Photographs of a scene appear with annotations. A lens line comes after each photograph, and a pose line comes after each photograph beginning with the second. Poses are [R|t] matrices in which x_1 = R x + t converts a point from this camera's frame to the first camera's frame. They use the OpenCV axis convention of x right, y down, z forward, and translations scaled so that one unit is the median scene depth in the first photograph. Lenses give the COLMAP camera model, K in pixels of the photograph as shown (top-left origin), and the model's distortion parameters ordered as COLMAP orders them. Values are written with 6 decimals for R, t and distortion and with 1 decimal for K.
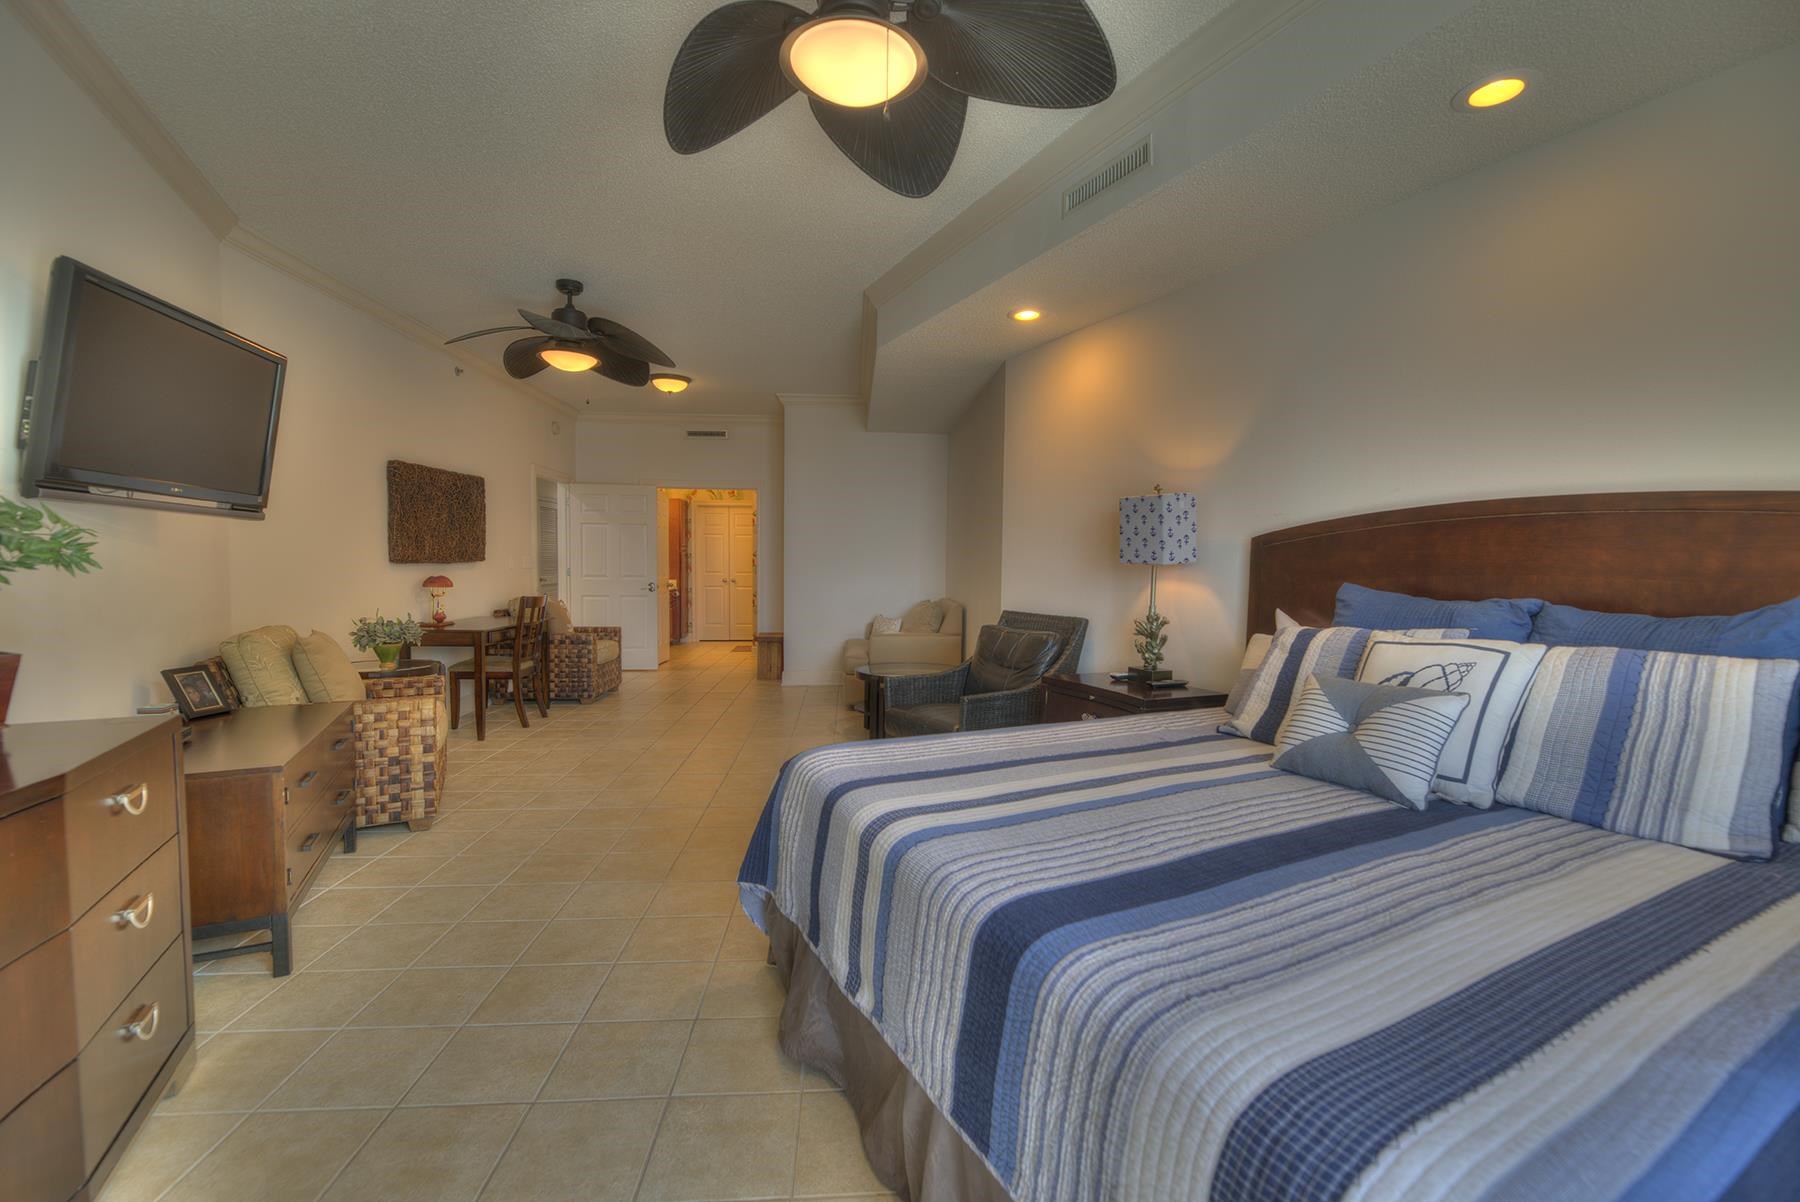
lens RADIAL K [[771.1, 0, 913.0], [0, 771.1, 605.4], [0, 0, 1]] dist [0.000596, -0.002493]
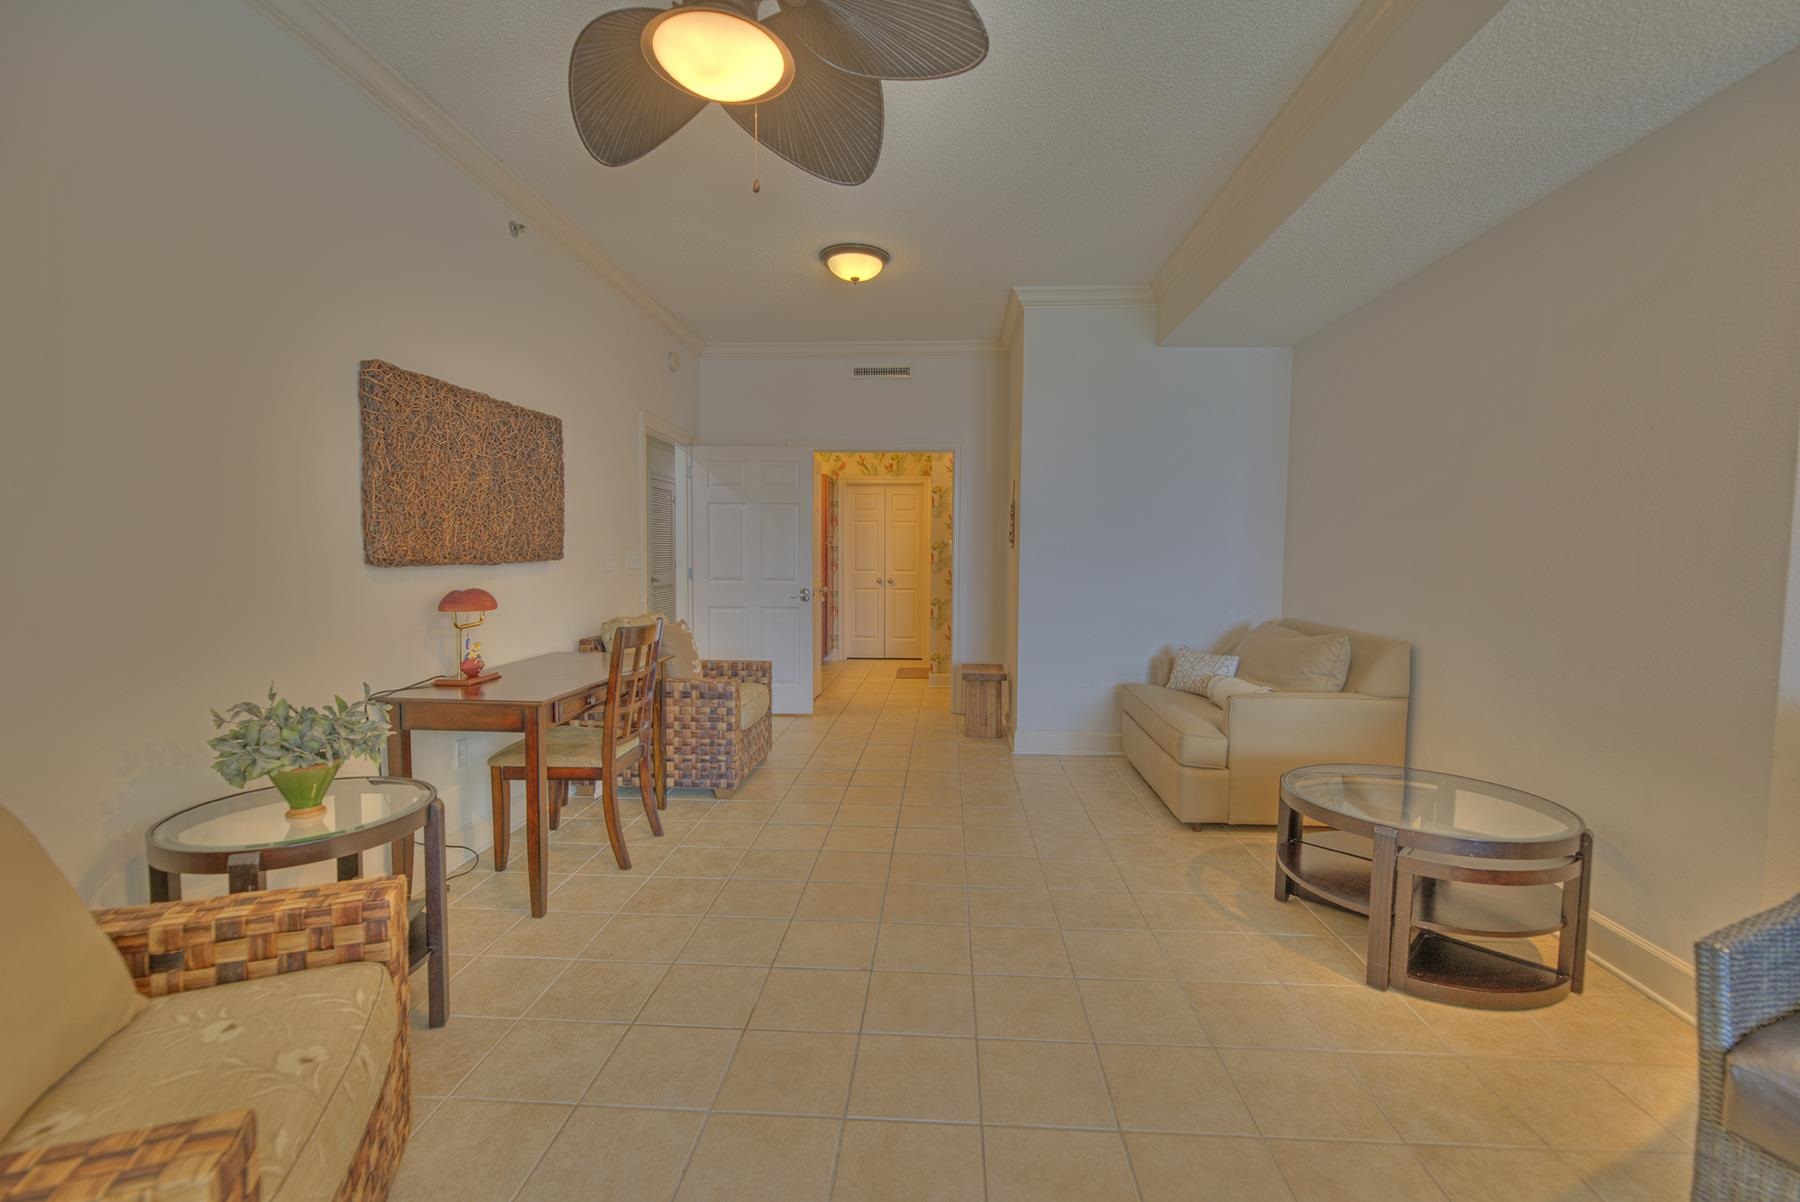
lens RADIAL K [[771.1, 0, 913.7], [0, 771.1, 602.0], [0, 0, 1]] dist [0.000596, -0.002493]
pose [[0.992361, 0.004498, -0.123283, -0.258281], [-0.003749, 0.999973, 0.006307, -0.036007], [0.123308, -0.005797, 0.992352, 0.536755]]
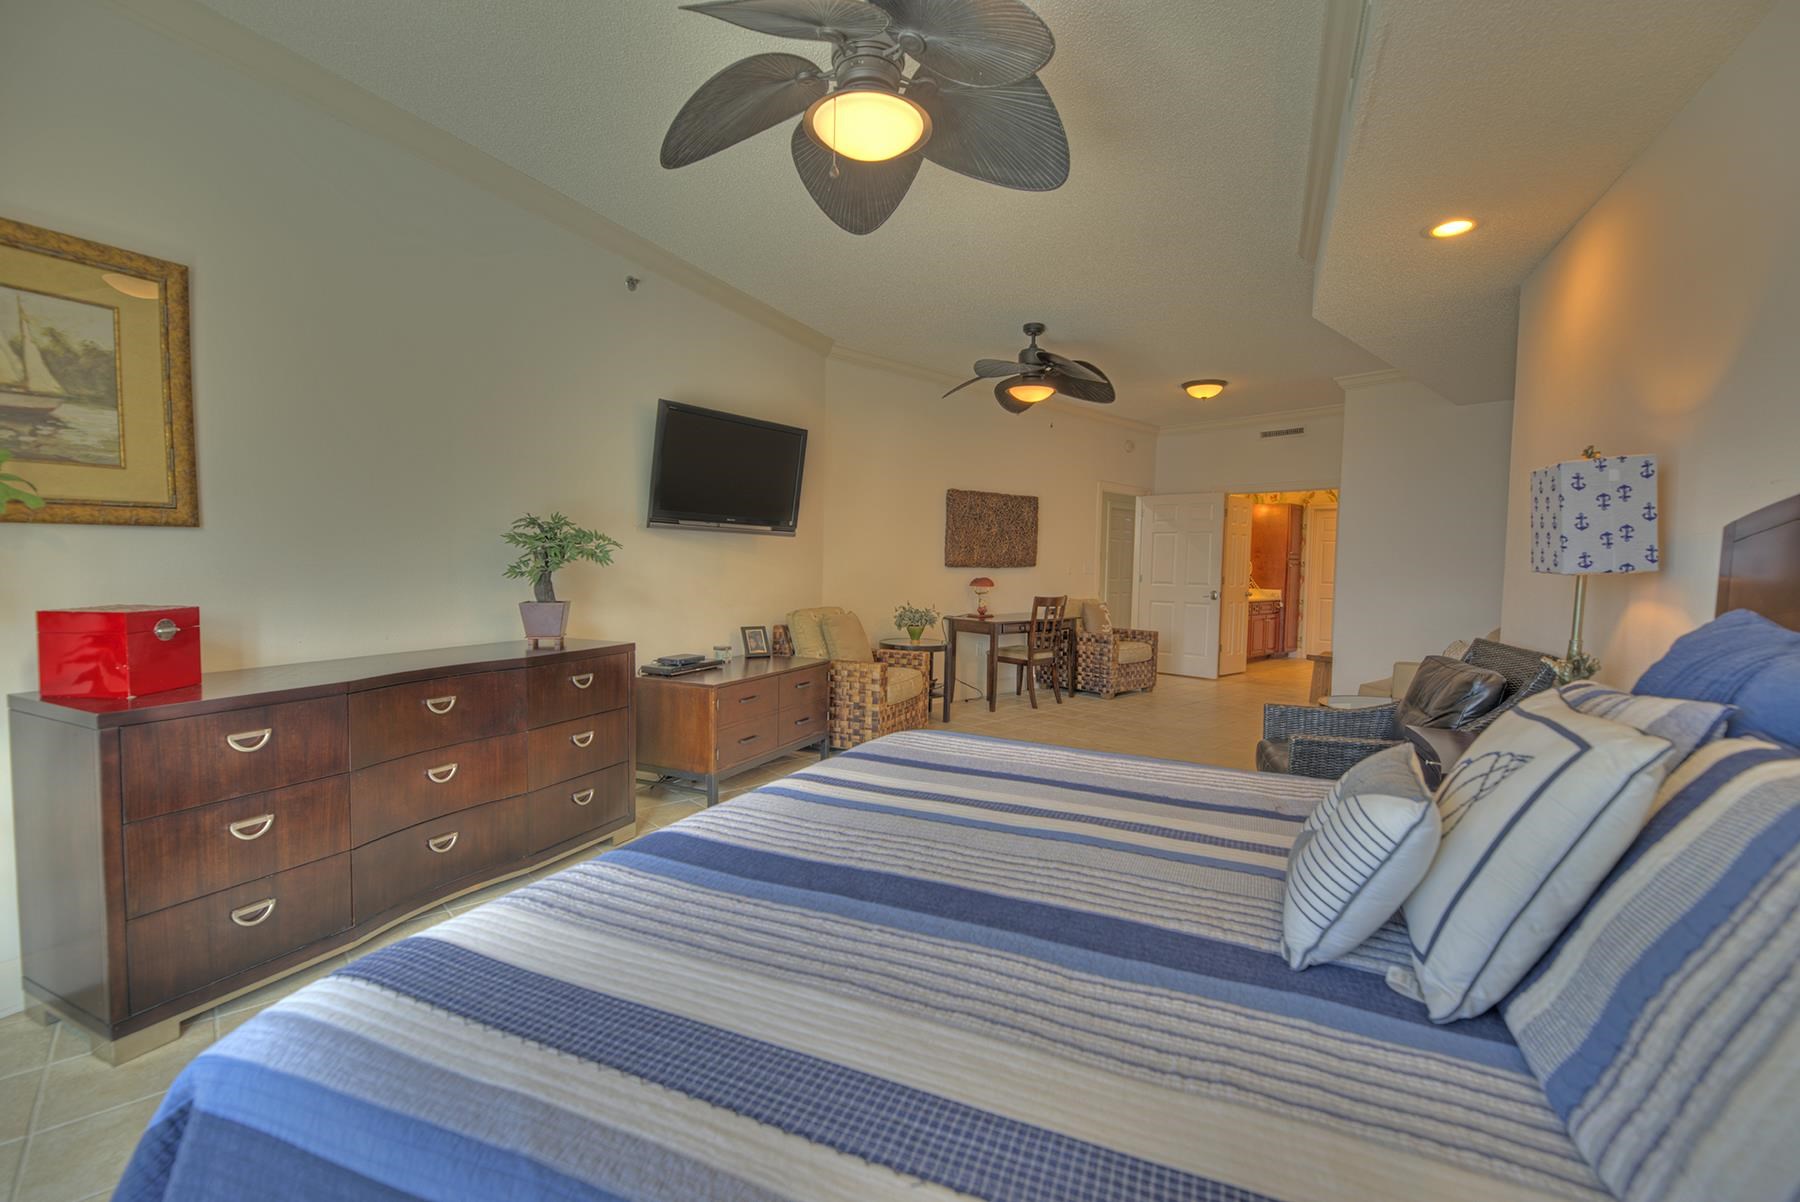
lens RADIAL K [[771.1, 0, 910.2], [0, 771.1, 605.4], [0, 0, 1]] dist [0.000596, -0.002493]
pose [[0.623422, 0.046016, -0.780530, 0.314423], [-0.056562, 0.998305, 0.013679, -0.003626], [0.779837, 0.035621, 0.624968, 0.126344]]
